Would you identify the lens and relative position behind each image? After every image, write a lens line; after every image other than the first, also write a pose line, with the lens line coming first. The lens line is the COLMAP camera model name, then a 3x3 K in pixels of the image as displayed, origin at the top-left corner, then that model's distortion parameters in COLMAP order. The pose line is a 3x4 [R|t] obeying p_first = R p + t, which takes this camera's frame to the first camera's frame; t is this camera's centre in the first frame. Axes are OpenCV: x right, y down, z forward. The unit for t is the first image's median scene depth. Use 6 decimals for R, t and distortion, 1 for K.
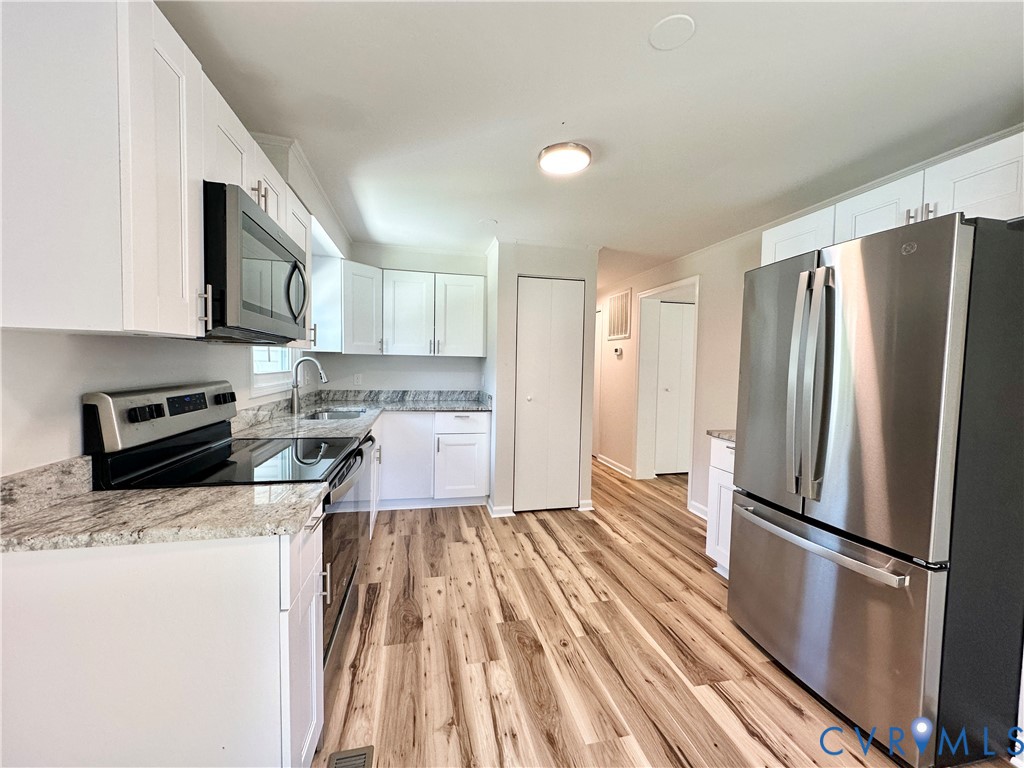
lens RADIAL K [[406.3, 0, 512.8], [0, 406.3, 384.6], [0, 0, 1]] dist [-0.003462, 0.001055]
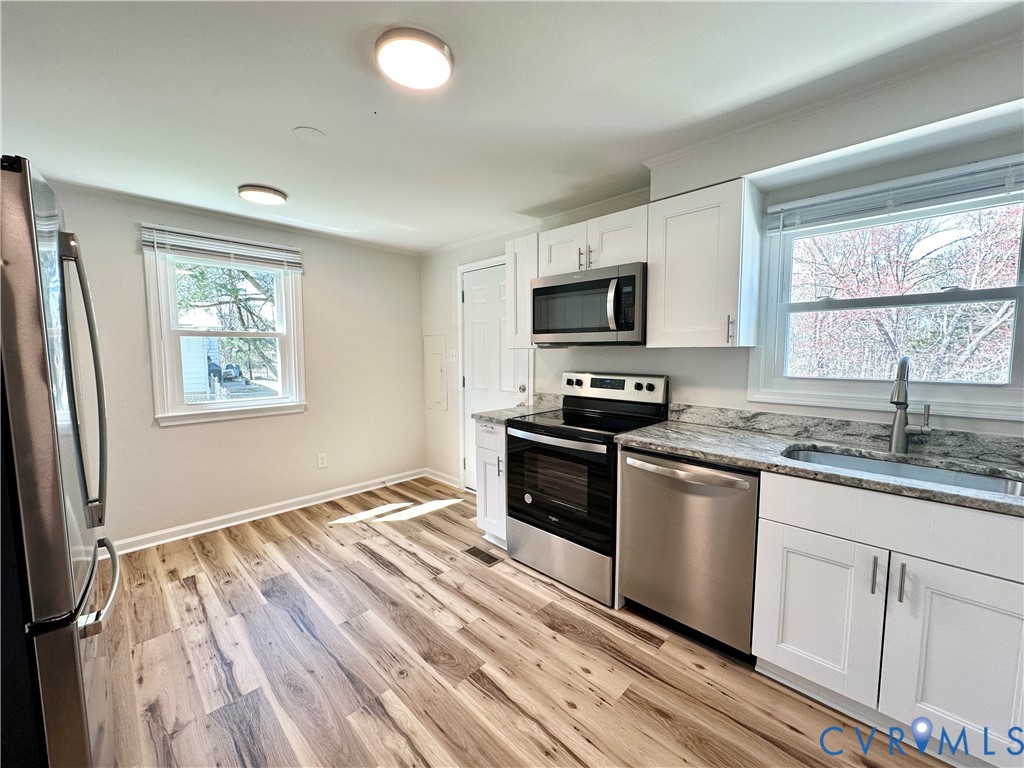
lens RADIAL K [[406.3, 0, 512.2], [0, 406.3, 384.6], [0, 0, 1]] dist [-0.003462, 0.001055]
pose [[-0.843555, 0.025917, -0.536417, 0.317340], [-0.043588, 0.992235, 0.116487, -0.089257], [0.535271, 0.121645, -0.835876, 1.478491]]
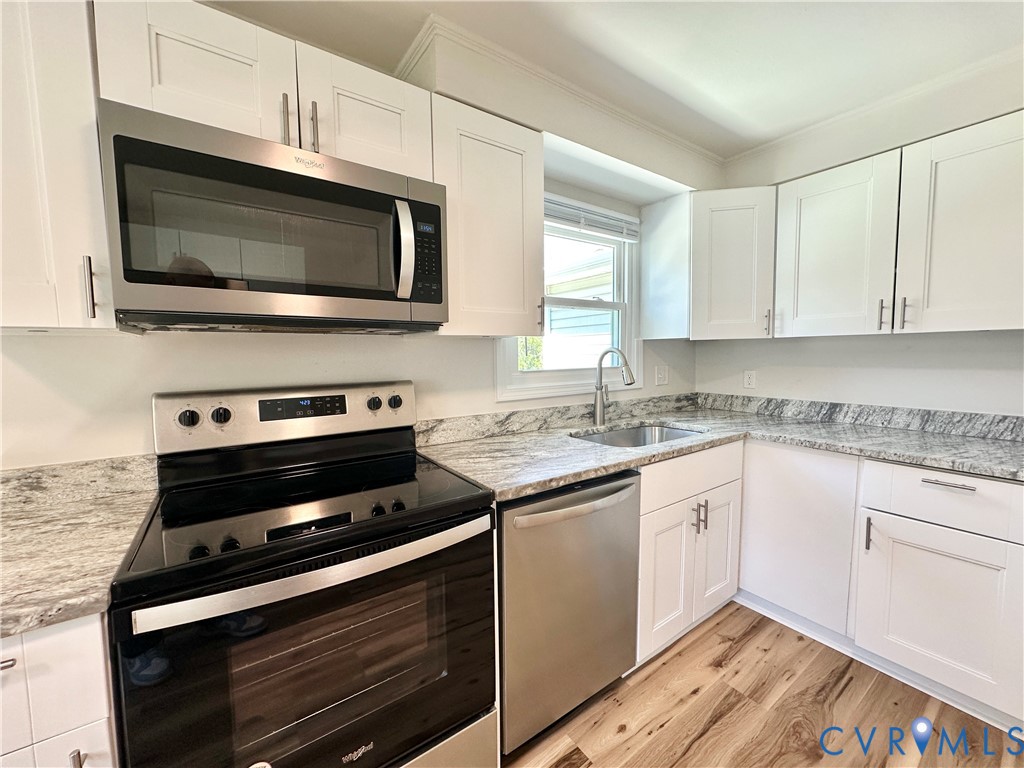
lens RADIAL K [[406.3, 0, 514.0], [0, 406.3, 383.8], [0, 0, 1]] dist [-0.003462, 0.001055]
pose [[0.375855, 0.043151, -0.925673, 0.114606], [-0.027623, 0.998993, 0.035353, -0.031397], [0.926267, 0.012282, 0.376668, 0.717203]]
